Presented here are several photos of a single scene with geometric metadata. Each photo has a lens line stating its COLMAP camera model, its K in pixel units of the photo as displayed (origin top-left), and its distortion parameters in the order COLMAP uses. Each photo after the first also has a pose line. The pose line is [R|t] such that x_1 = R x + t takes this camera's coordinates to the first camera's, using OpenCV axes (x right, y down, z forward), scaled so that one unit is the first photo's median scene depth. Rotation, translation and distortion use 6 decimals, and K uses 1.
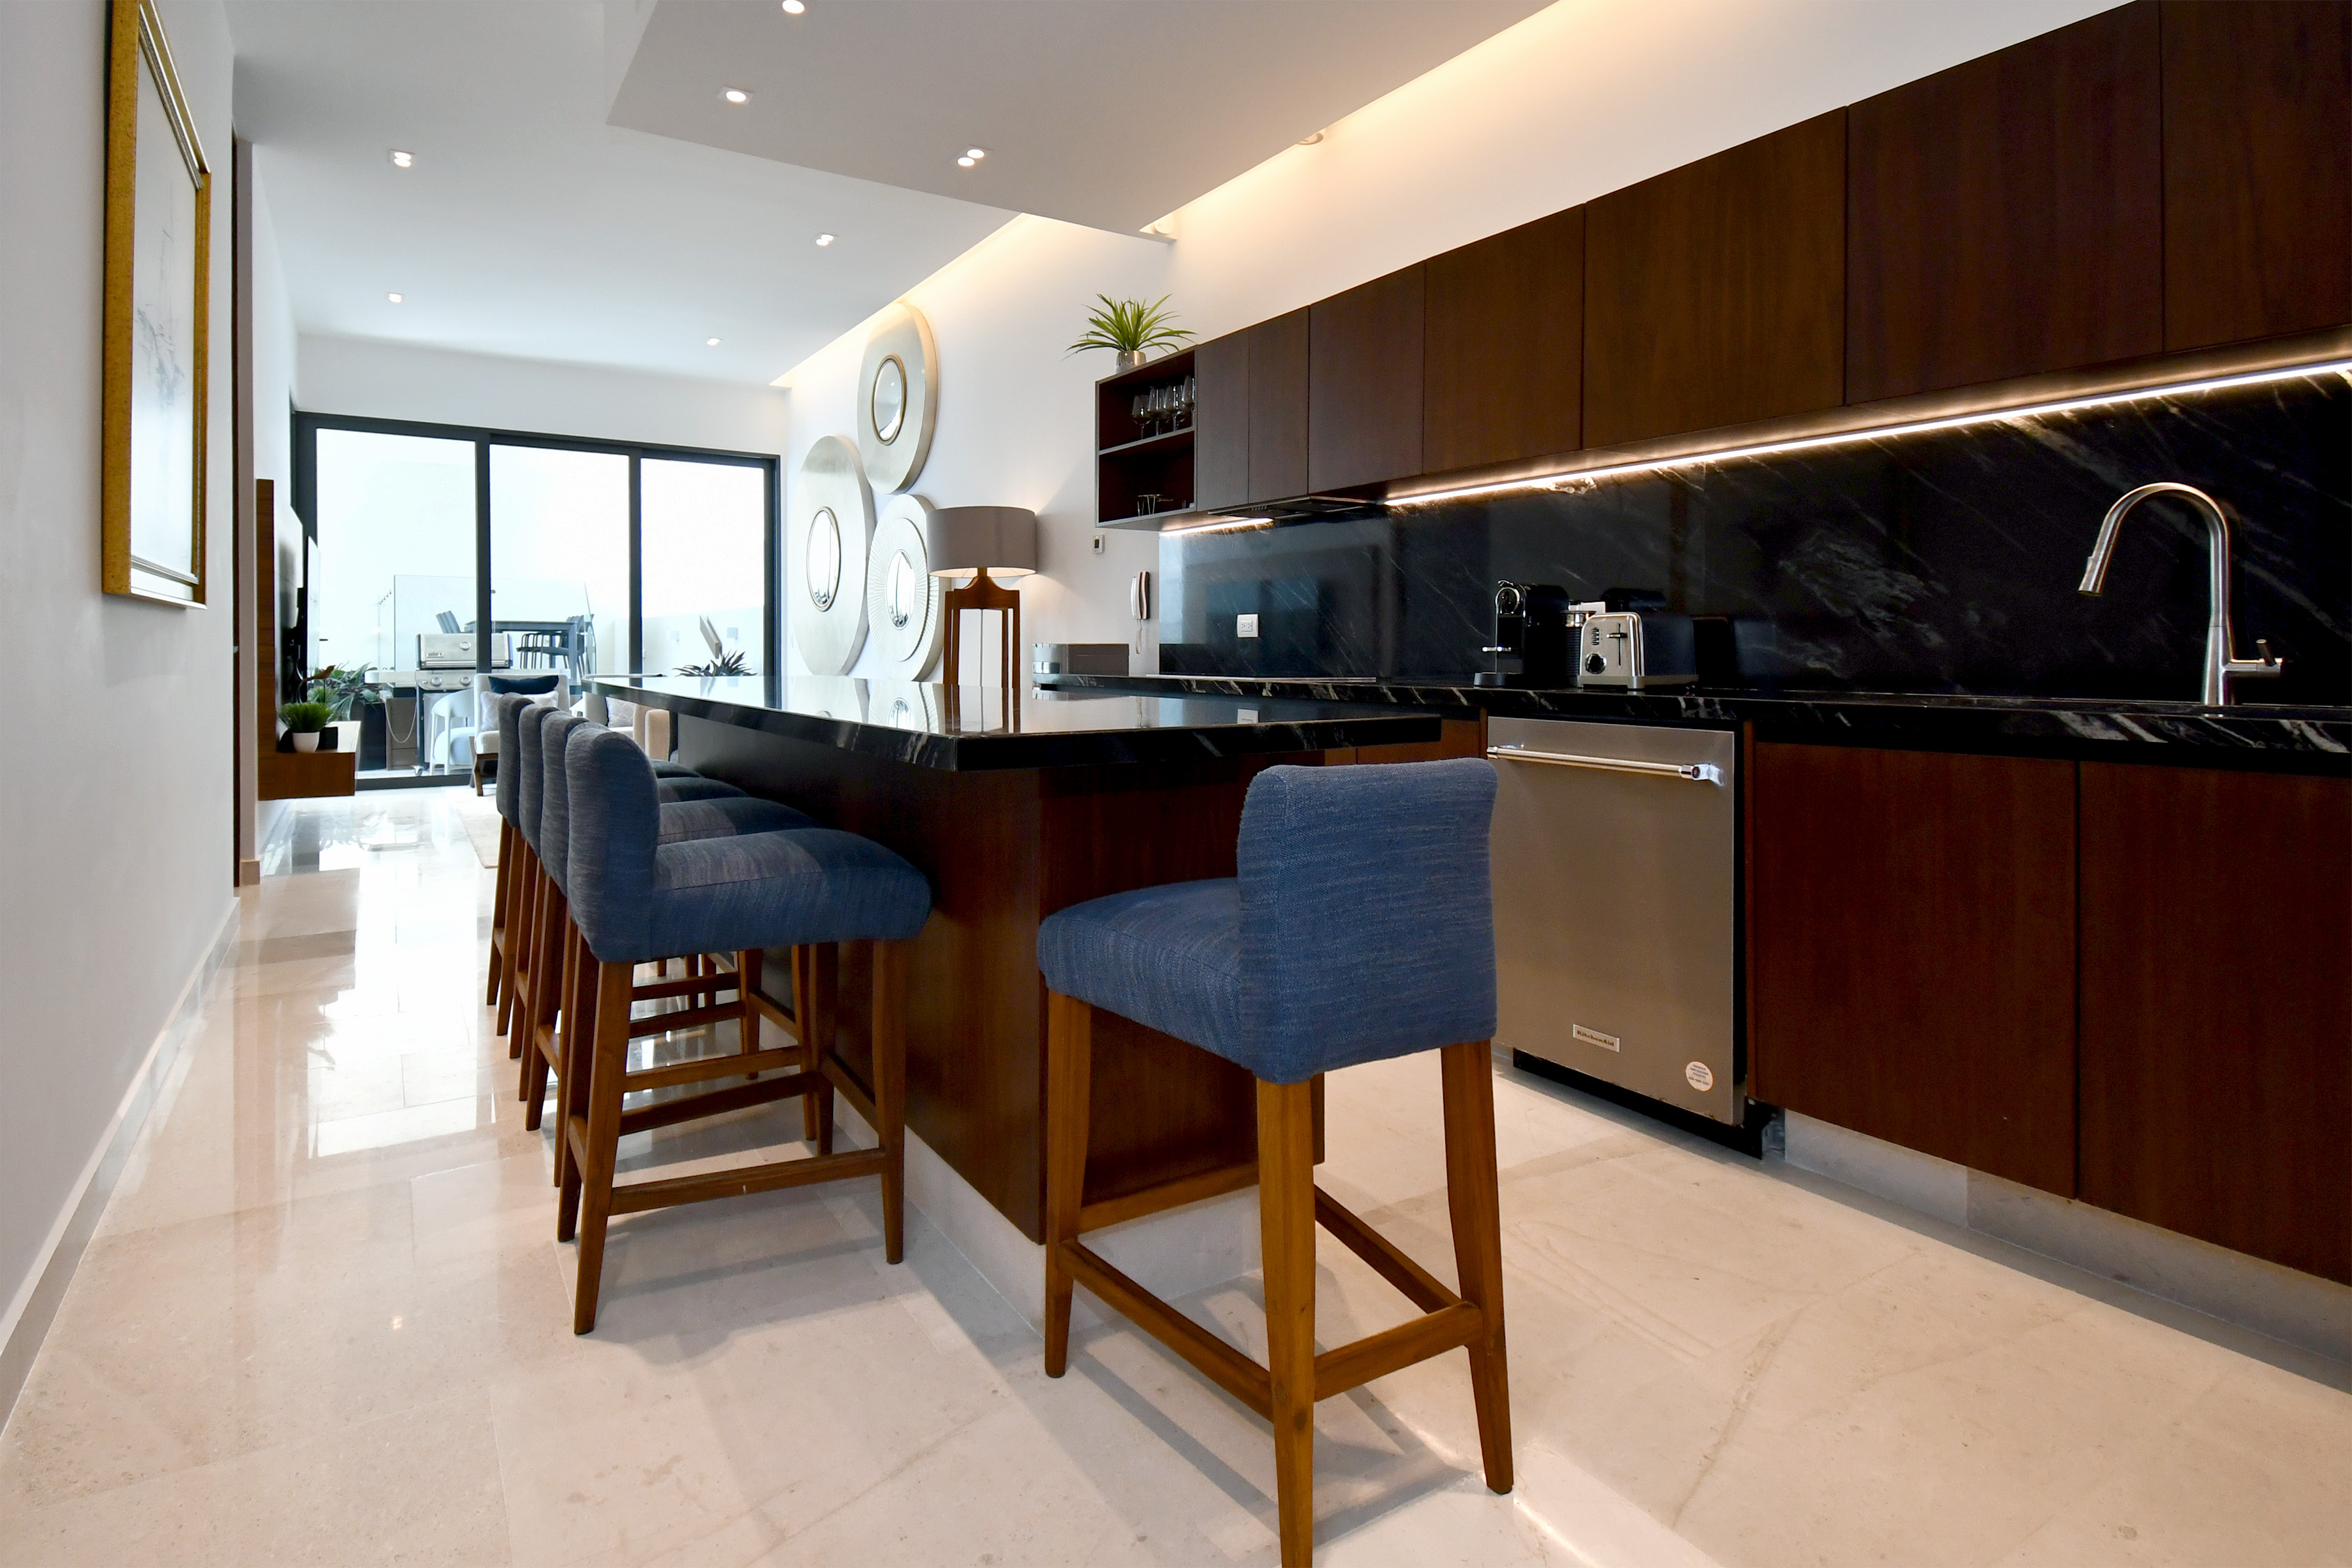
lens RADIAL K [[1222.2, 0, 1103.4], [0, 1222.2, 646.2], [0, 0, 1]] dist [0.031429, 0.000114]
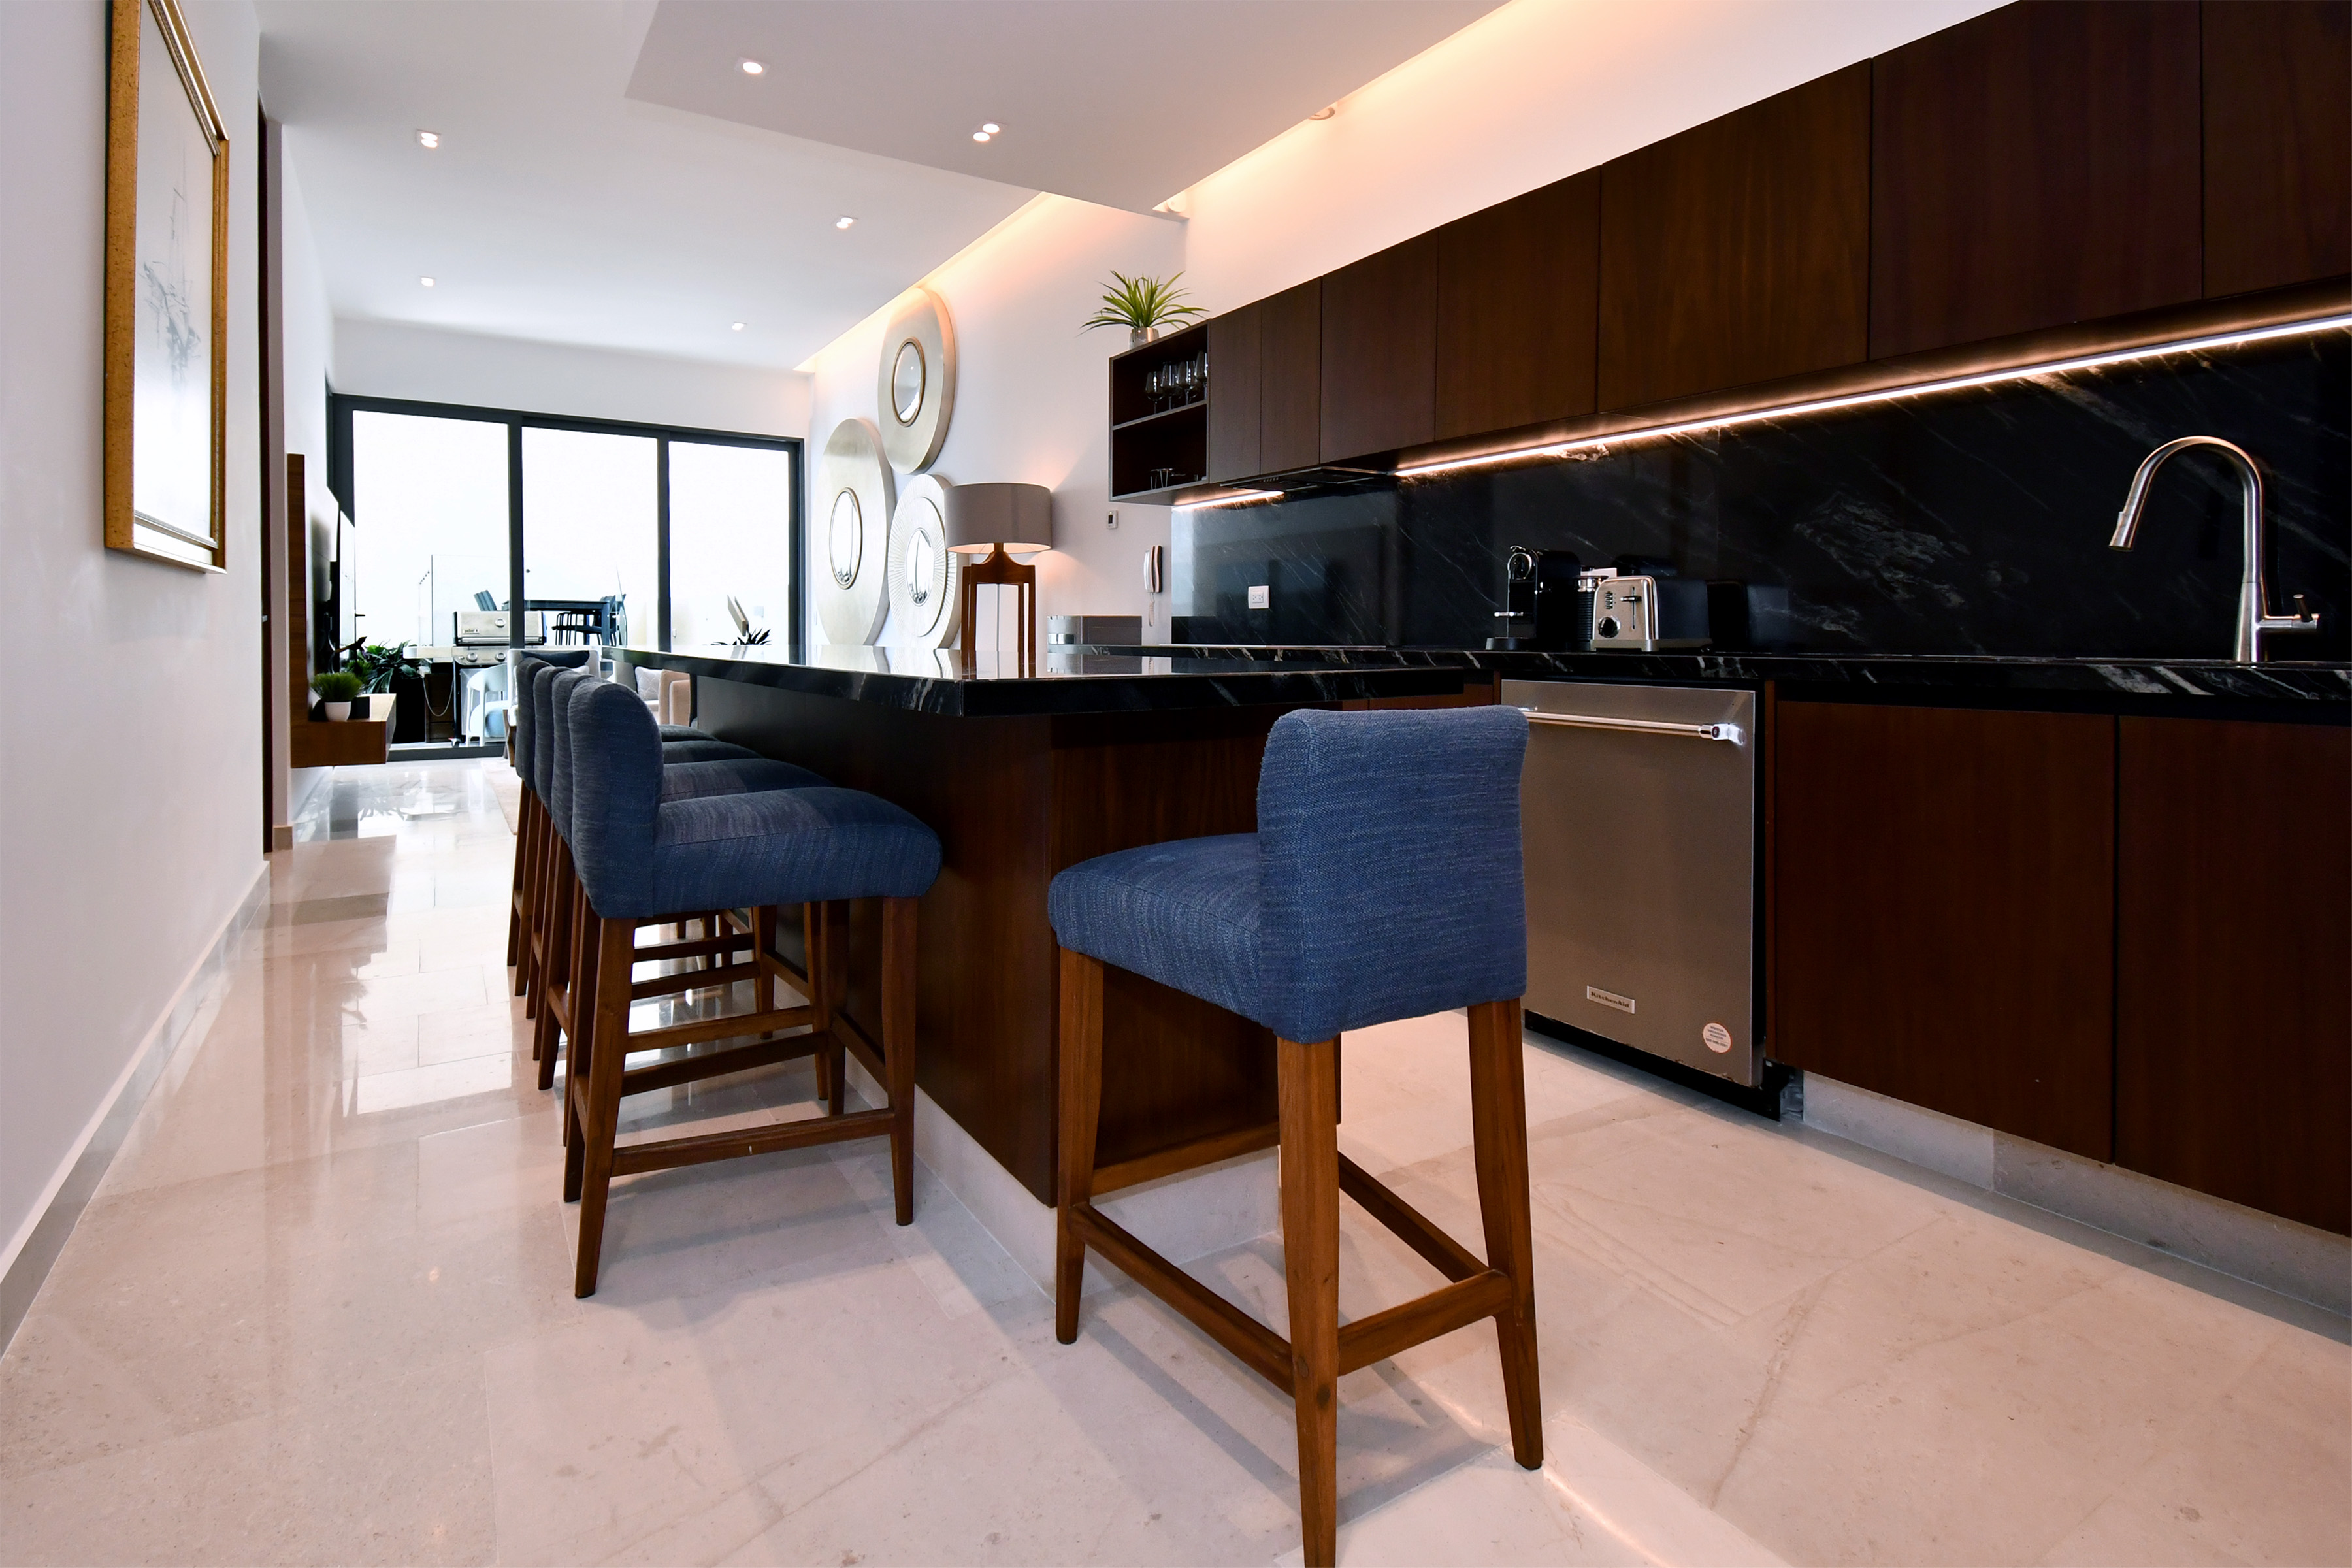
lens RADIAL K [[1166.4, 0, 1114.4], [0, 1166.4, 641.0], [0, 0, 1]] dist [0.031588, -0.000540]
pose [[0.999997, 0.001185, -0.002045, -0.000007], [-0.001166, 0.999956, 0.009326, 0.014639], [0.002056, -0.009324, 0.999954, 0.037914]]
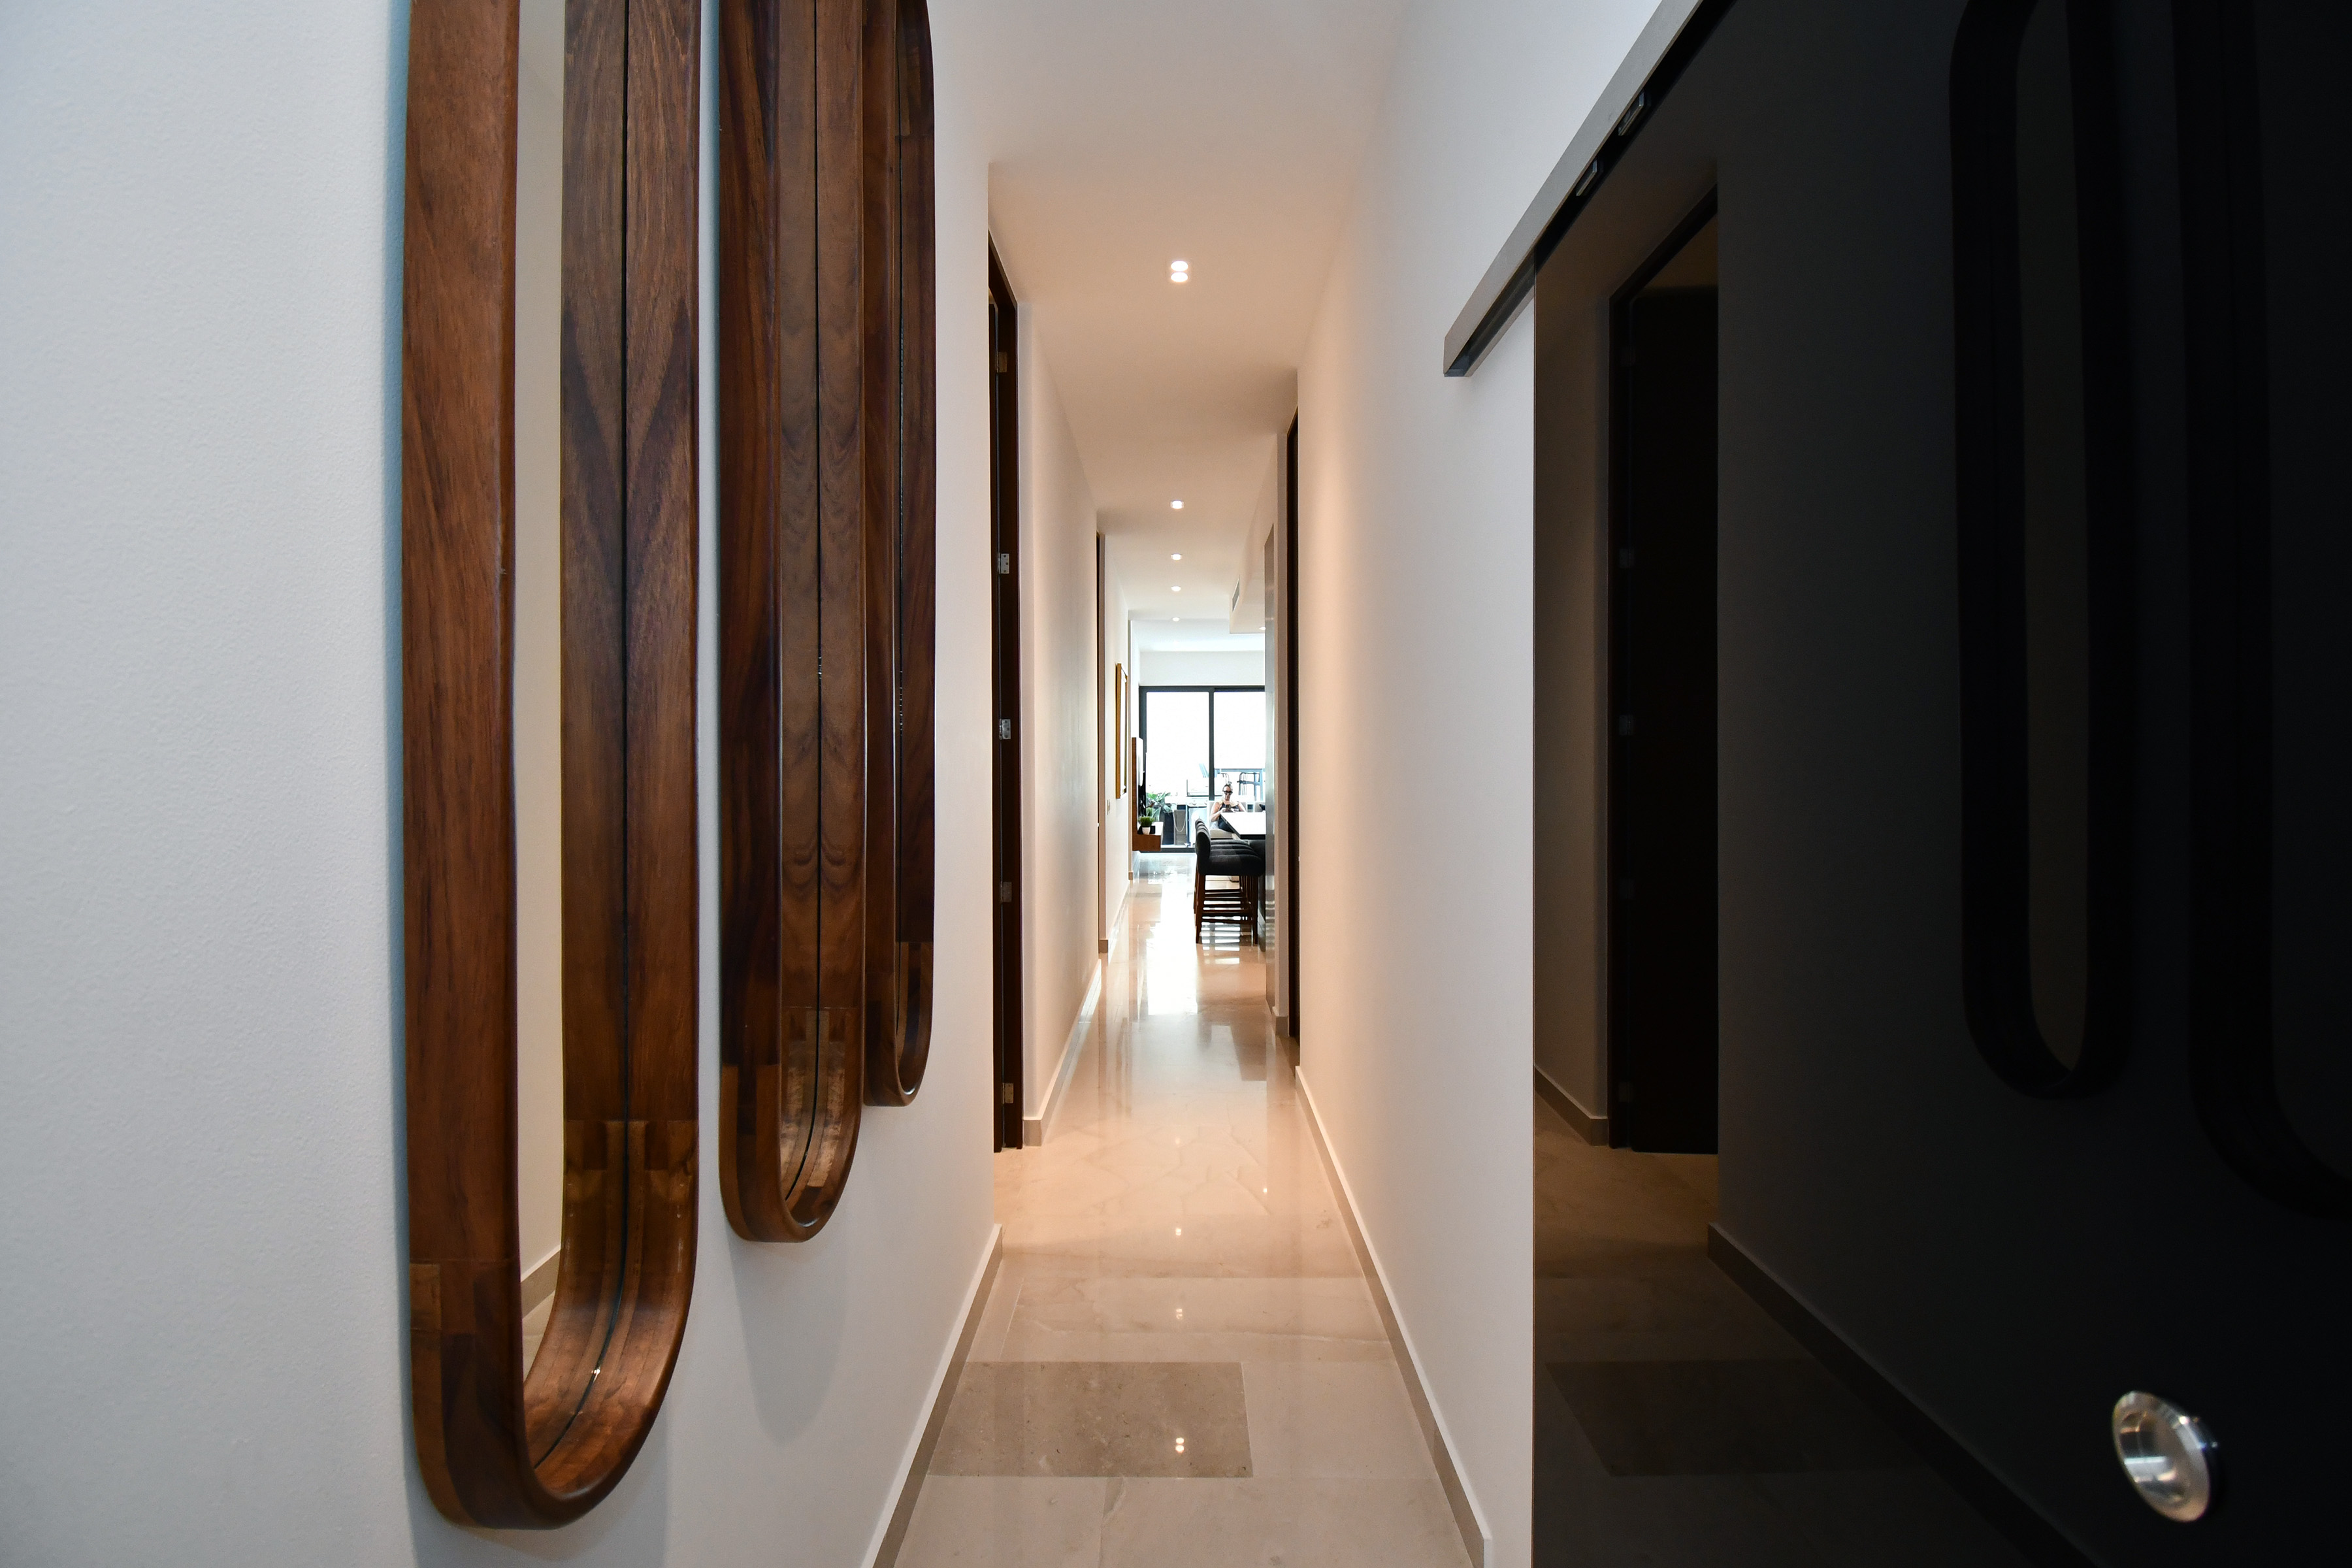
lens RADIAL K [[1085.3, 0, 1165.2], [0, 1085.3, 760.9], [0, 0, 1]] dist [0.003173, -0.000021]
pose [[0.858534, -0.001916, -0.512754, 0.976771], [0.004185, 0.999986, 0.003271, -0.134228], [0.512740, -0.004954, 0.858529, -1.632395]]
